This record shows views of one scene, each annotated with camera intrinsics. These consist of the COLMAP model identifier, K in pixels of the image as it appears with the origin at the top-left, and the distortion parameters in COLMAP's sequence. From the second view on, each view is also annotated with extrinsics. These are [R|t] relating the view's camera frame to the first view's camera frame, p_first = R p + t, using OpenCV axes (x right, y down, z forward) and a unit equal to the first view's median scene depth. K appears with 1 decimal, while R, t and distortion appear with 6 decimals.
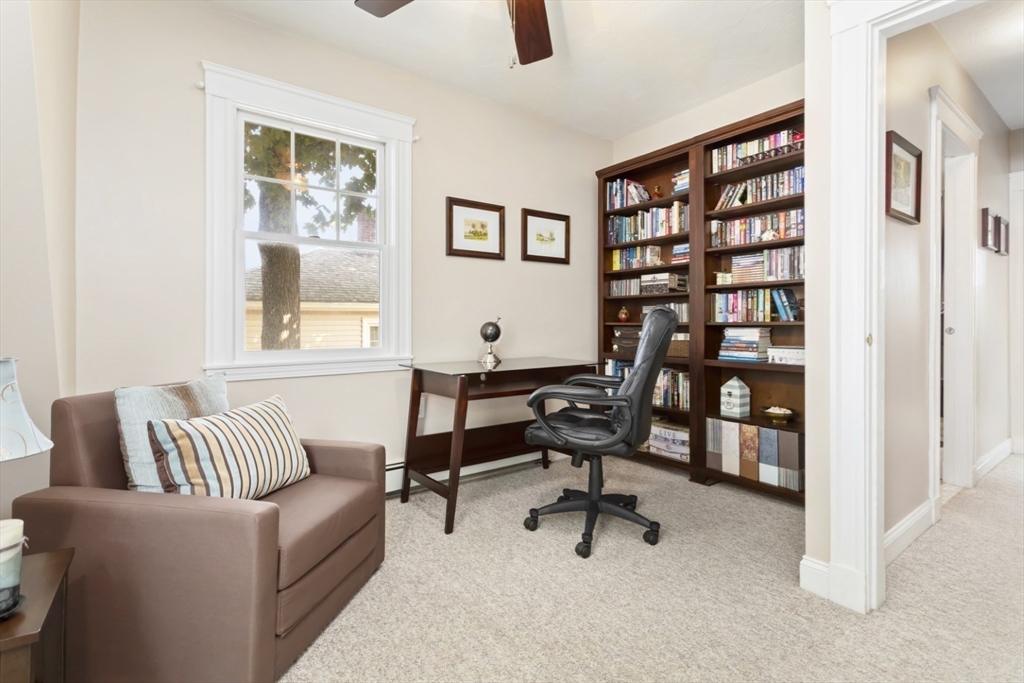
lens RADIAL K [[490.0, 0, 527.1], [0, 490.0, 325.1], [0, 0, 1]] dist [-0.006706, 0.001427]
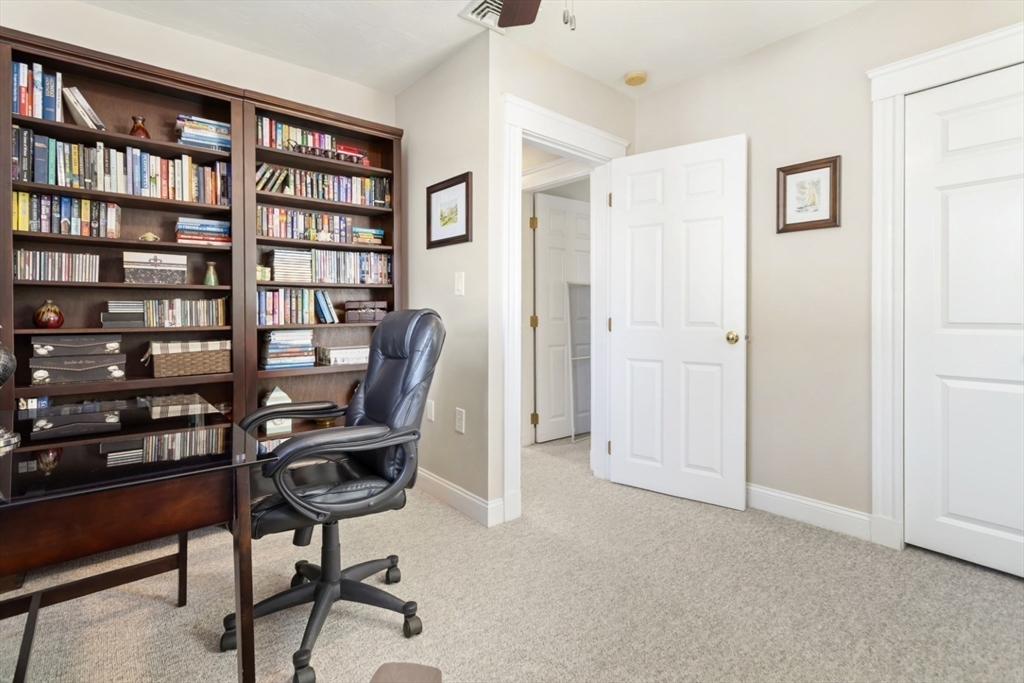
lens RADIAL K [[490.0, 0, 508.6], [0, 490.0, 314.0], [0, 0, 1]] dist [-0.006706, 0.001427]
pose [[-0.051131, -0.002720, 0.998688, -0.472483], [0.007612, 0.999966, 0.003113, -0.024453], [-0.998663, 0.007761, -0.051109, 0.632898]]
